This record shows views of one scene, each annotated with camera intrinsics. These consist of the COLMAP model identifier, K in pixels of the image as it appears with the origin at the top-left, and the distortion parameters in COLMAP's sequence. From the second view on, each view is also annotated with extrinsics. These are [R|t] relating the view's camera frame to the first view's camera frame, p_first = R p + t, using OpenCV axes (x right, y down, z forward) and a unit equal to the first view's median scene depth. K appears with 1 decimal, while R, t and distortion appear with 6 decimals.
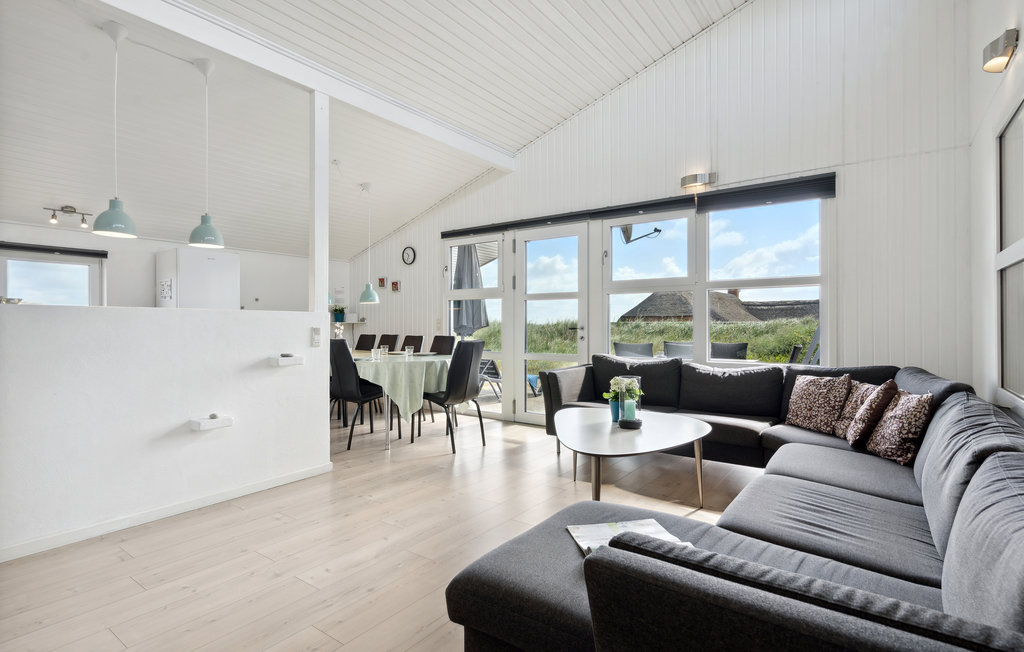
lens RADIAL K [[494.8, 0, 512.0], [0, 494.8, 326.0], [0, 0, 1]] dist [0.000011, -0.000007]
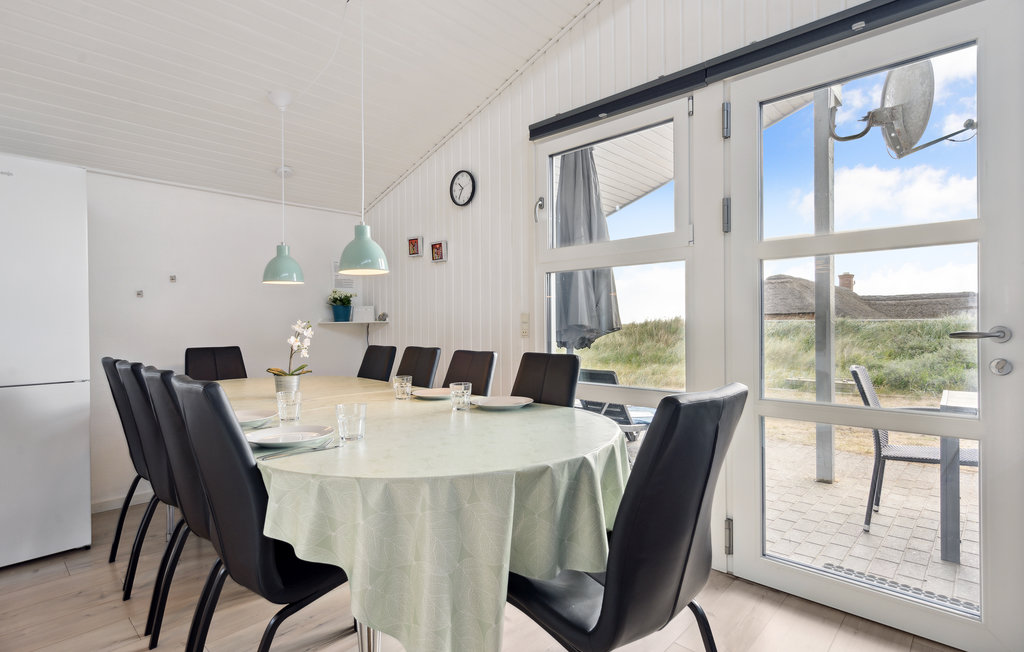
lens RADIAL K [[494.8, 0, 512.0], [0, 494.8, 326.0], [0, 0, 1]] dist [0.000011, -0.000007]
pose [[0.992628, -0.005168, -0.121091, -0.102820], [0.005128, 0.999987, -0.000645, -0.001704], [0.121093, 0.000019, 0.992641, 0.529503]]
